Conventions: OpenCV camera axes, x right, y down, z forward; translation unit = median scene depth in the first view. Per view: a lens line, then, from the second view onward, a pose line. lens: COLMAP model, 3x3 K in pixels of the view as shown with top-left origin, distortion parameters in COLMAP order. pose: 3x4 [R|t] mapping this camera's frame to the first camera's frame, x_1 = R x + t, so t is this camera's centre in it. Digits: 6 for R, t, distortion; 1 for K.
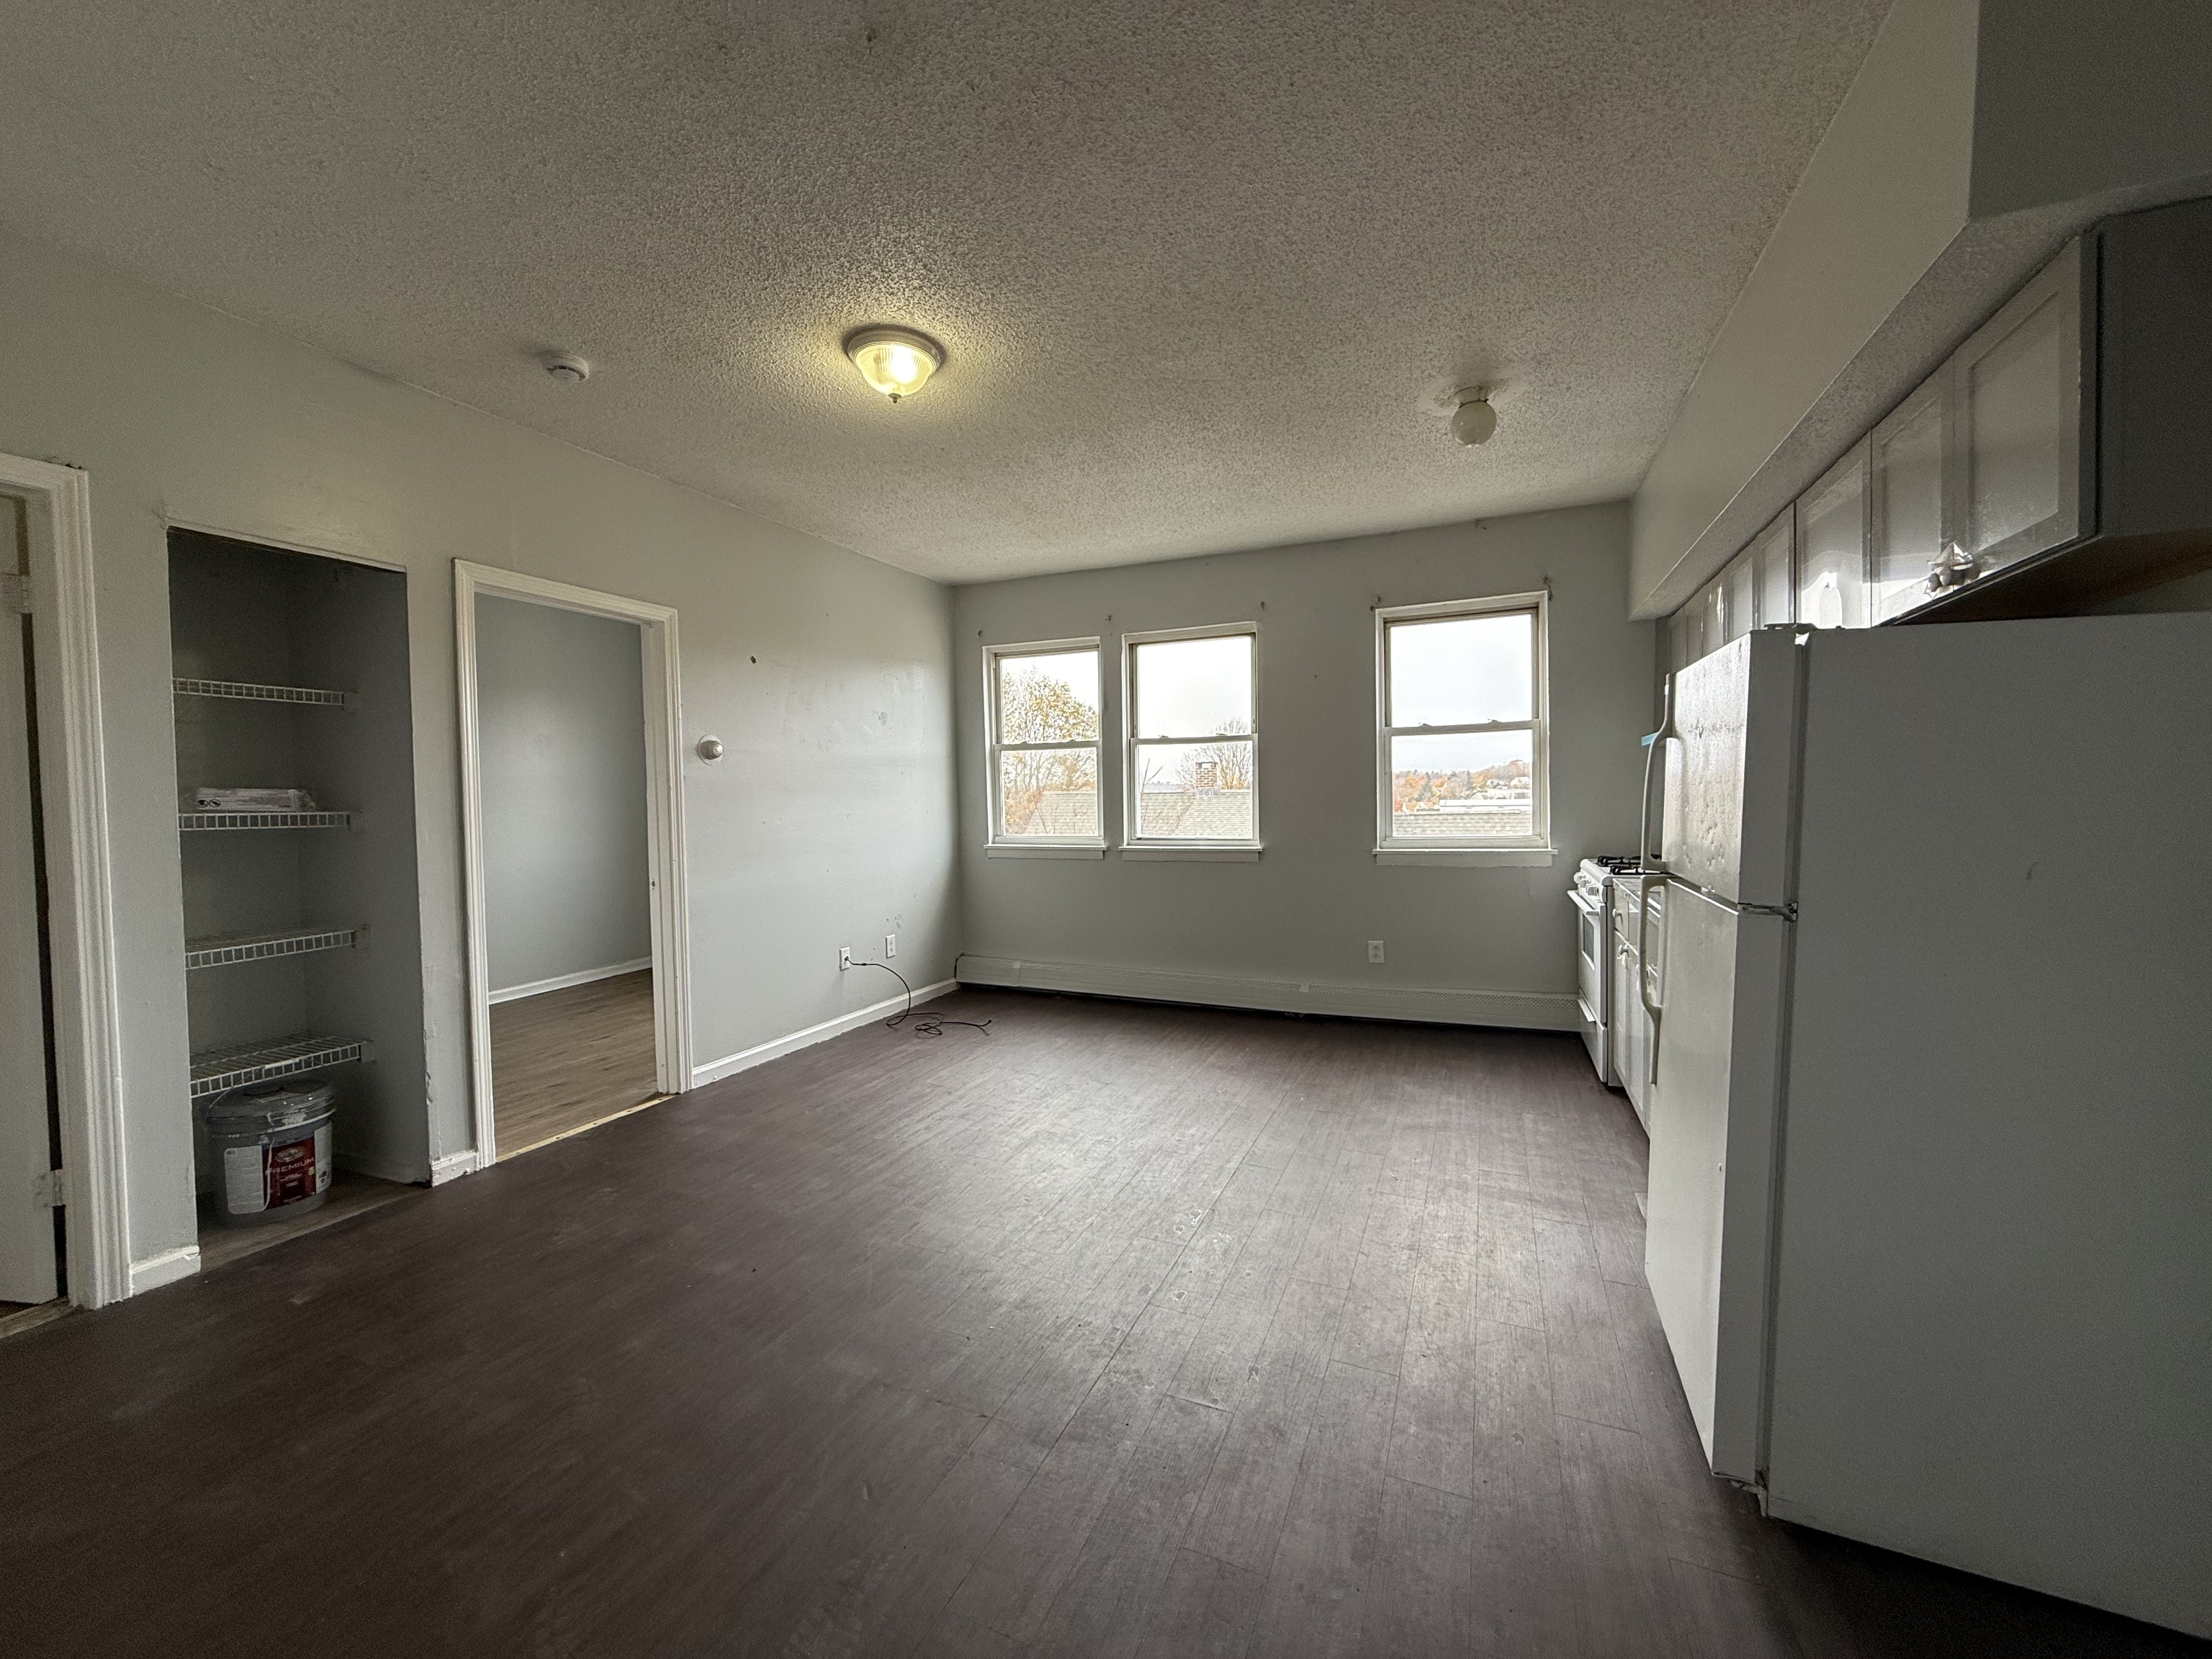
lens RADIAL K [[878.4, 0, 1103.5], [0, 878.4, 828.7], [0, 0, 1]] dist [-0.000194, 0.000336]
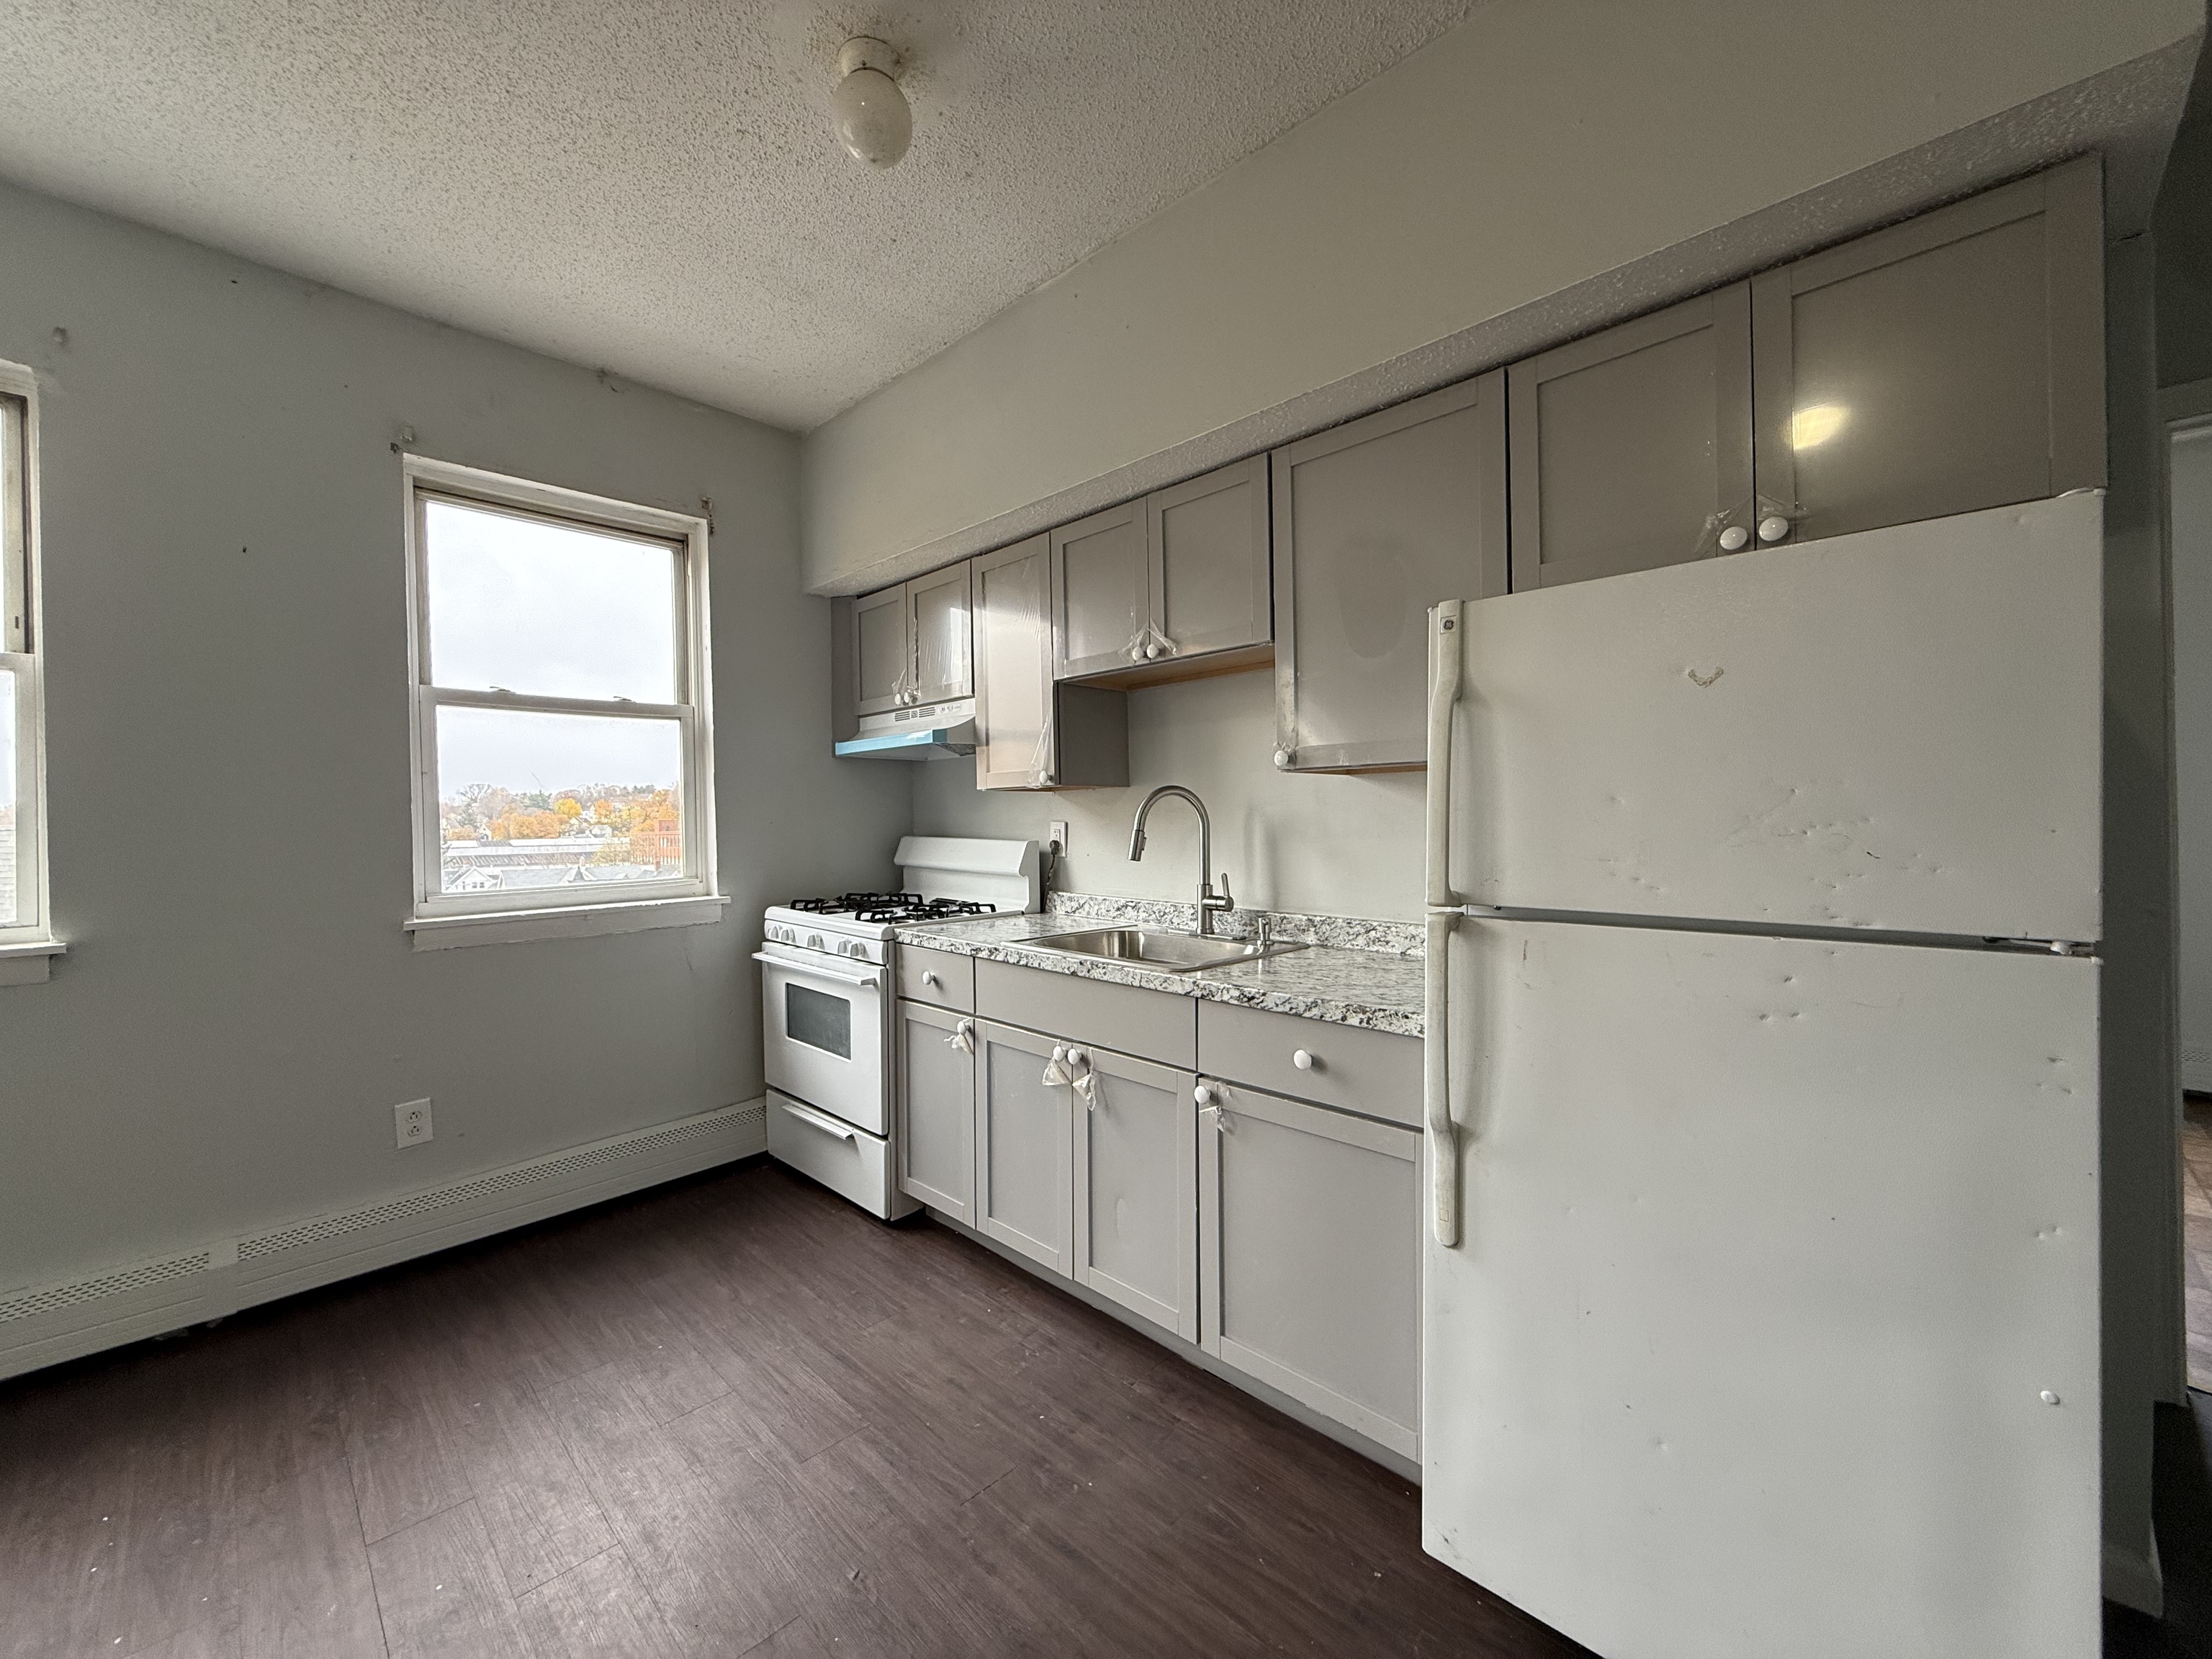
lens RADIAL K [[878.4, 0, 1102.5], [0, 878.4, 828.7], [0, 0, 1]] dist [-0.000194, 0.000336]
pose [[0.357976, 0.003447, 0.933724, -0.023342], [0.037794, 0.999120, -0.018178, -0.005563], [-0.932966, 0.041796, 0.357531, 0.456456]]
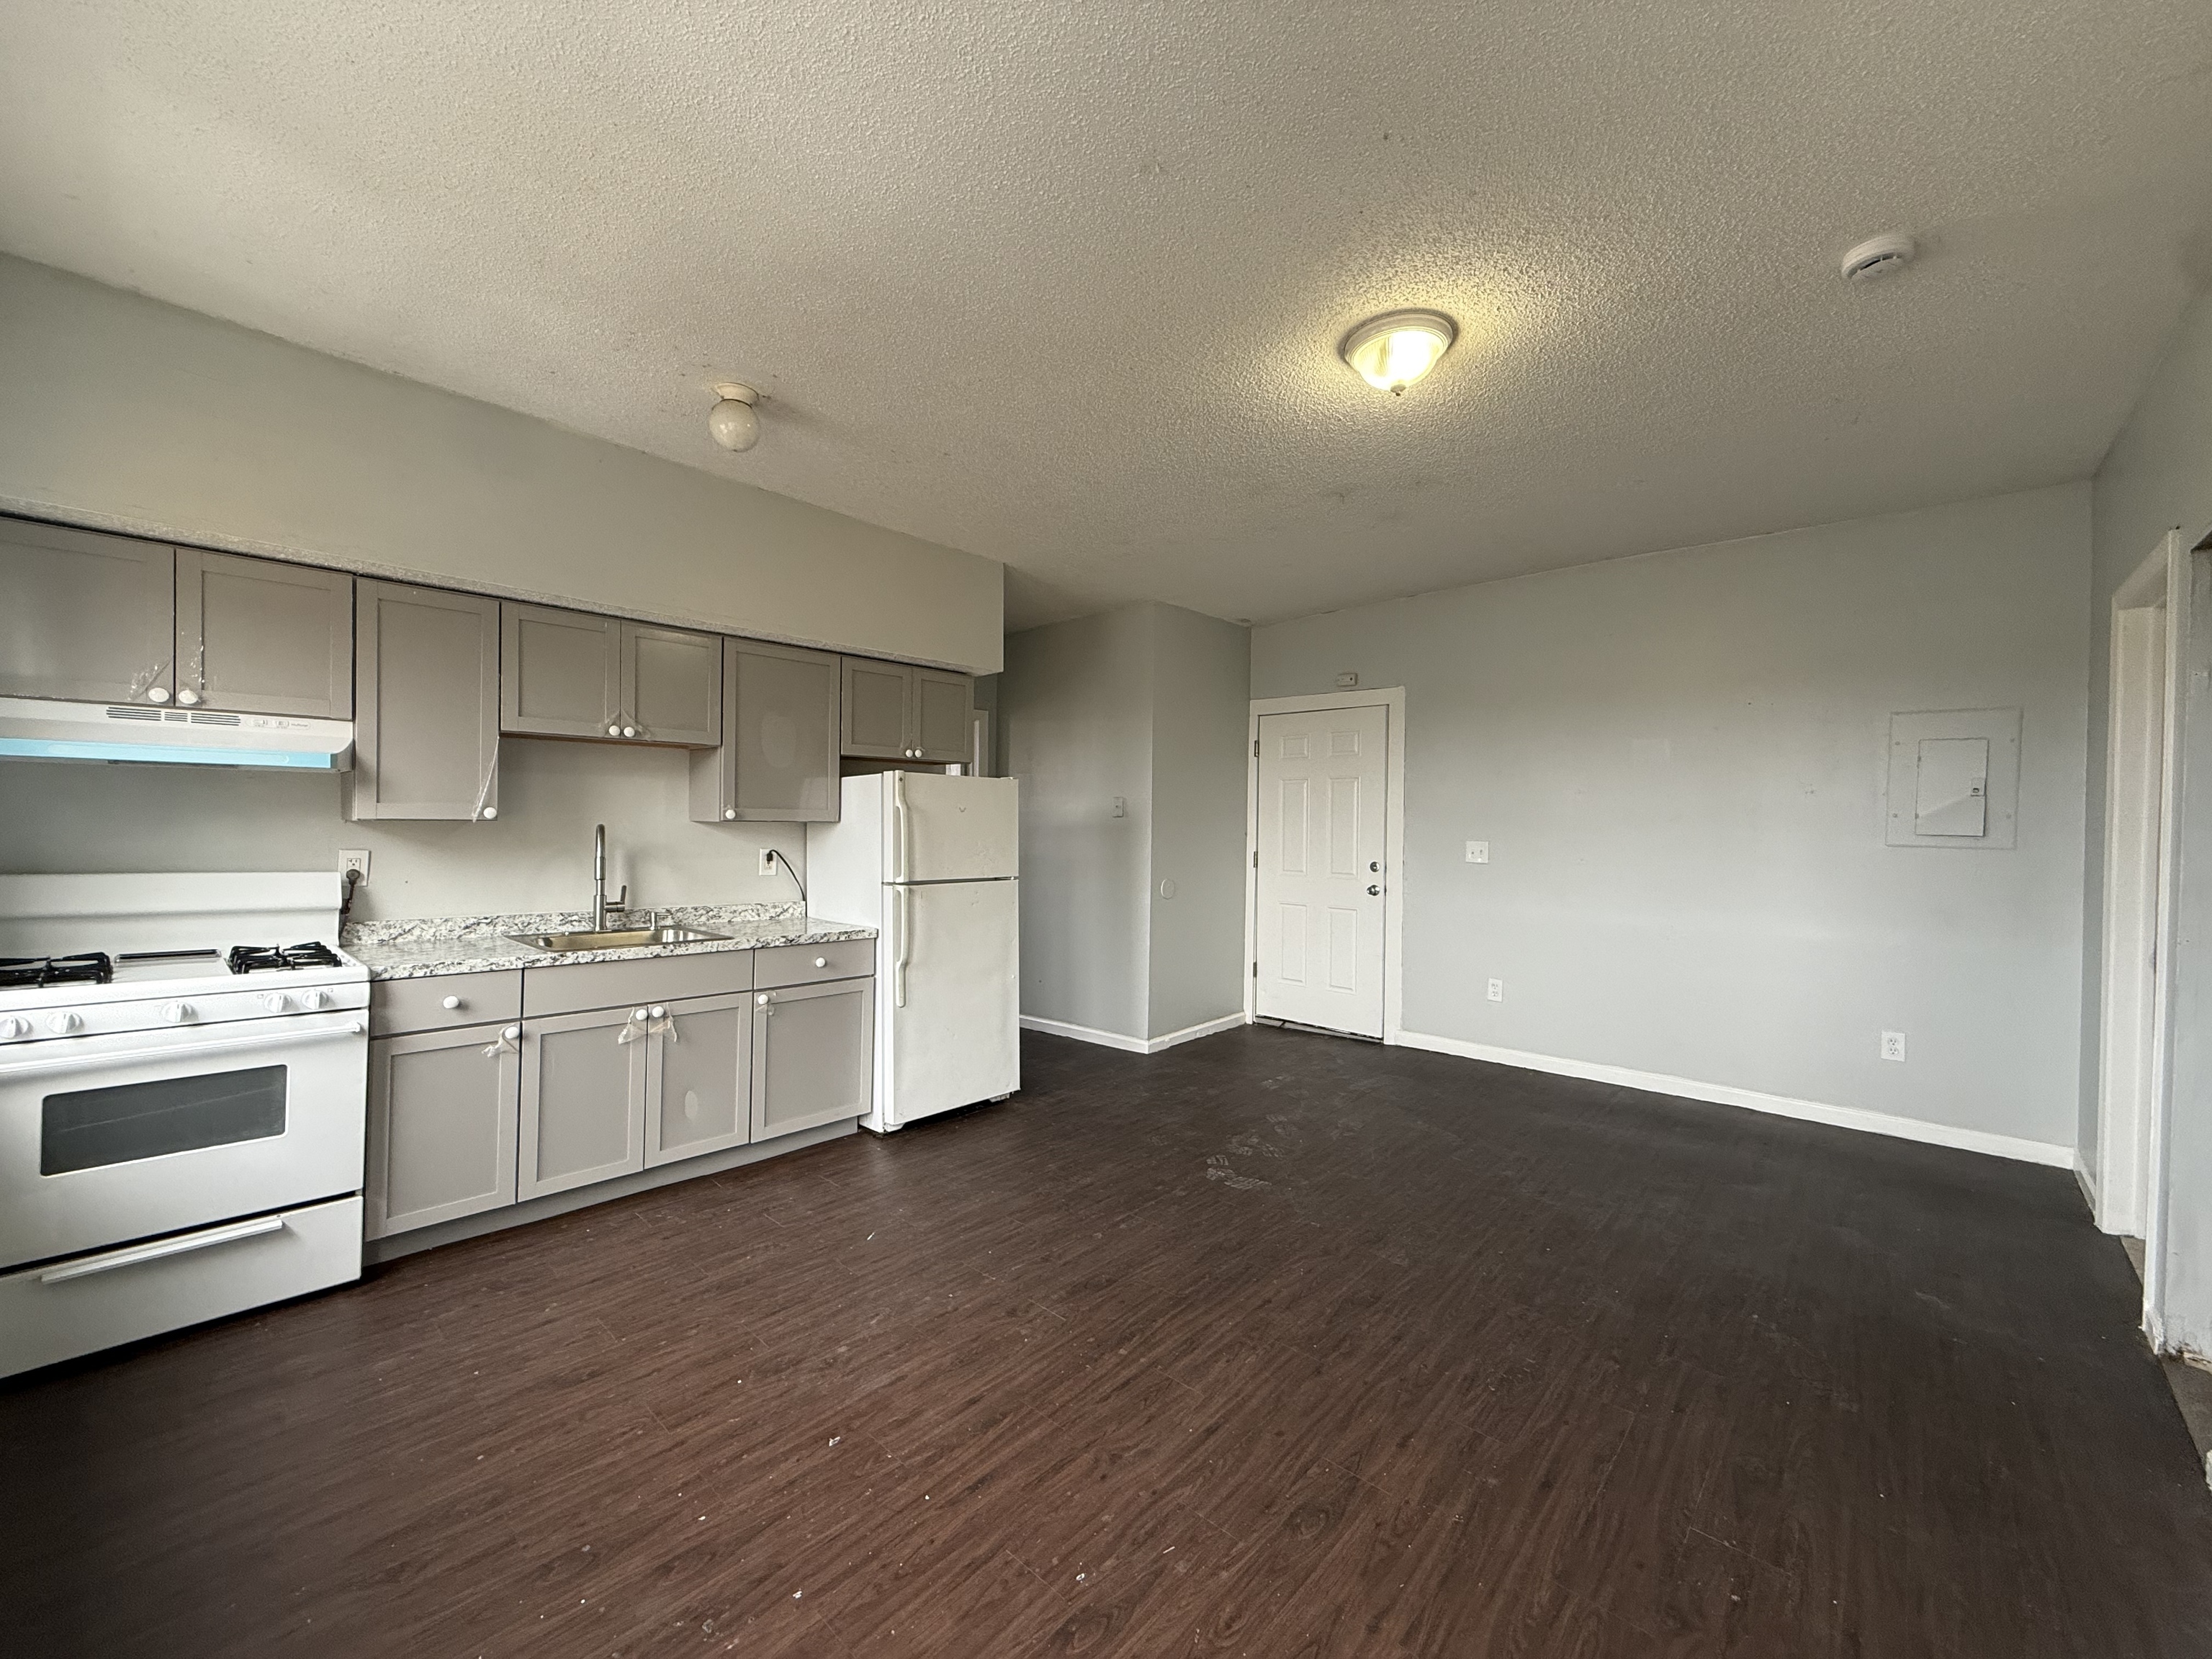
lens RADIAL K [[878.4, 0, 1102.1], [0, 878.4, 826.0], [0, 0, 1]] dist [-0.000194, 0.000336]
pose [[-0.943488, 0.000933, 0.331405, -0.145723], [0.012001, 0.999436, 0.031350, -0.055077], [-0.331189, 0.033556, -0.942968, 1.142853]]
